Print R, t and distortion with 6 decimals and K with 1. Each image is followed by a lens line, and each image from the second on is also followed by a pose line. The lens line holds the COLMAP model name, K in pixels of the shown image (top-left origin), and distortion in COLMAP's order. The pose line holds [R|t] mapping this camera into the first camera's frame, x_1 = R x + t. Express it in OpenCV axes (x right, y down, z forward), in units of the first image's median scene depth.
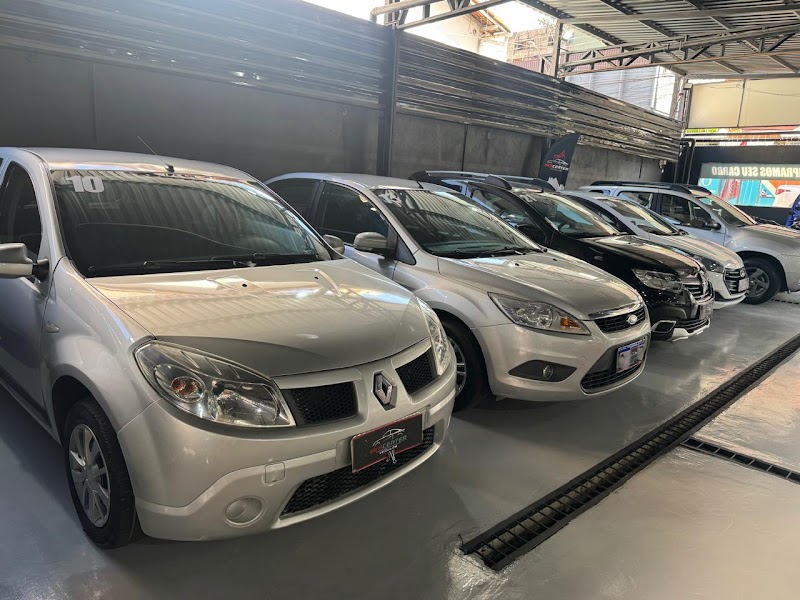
lens RADIAL K [[613.6, 0, 400.0], [0, 613.6, 300.0], [0, 0, 1]] dist [0.036707, -0.002598]
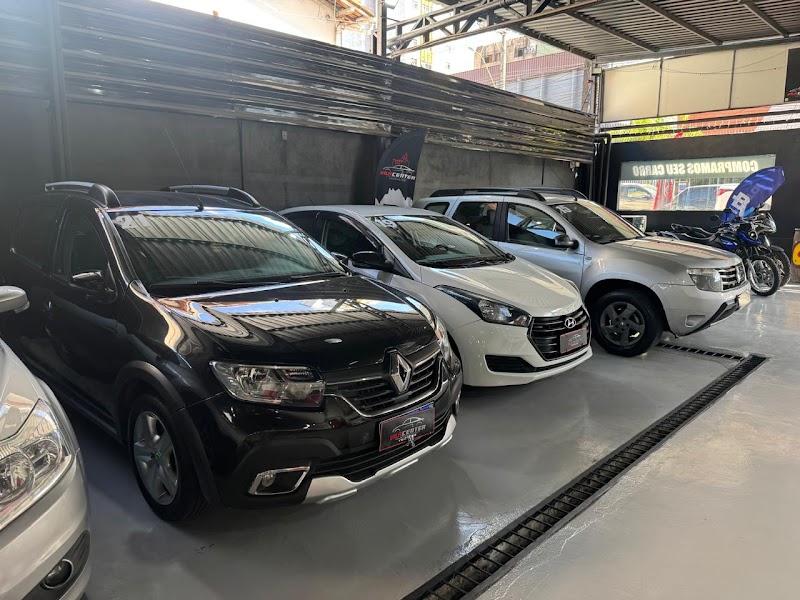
lens RADIAL K [[583.0, 0, 400.5], [0, 583.0, 336.1], [0, 0, 1]] dist [0.007803, 0.000716]
pose [[0.998116, -0.059520, -0.014904, 0.201232], [0.059972, 0.997687, 0.031992, -0.030323], [0.012965, -0.032826, 0.999377, 0.208153]]
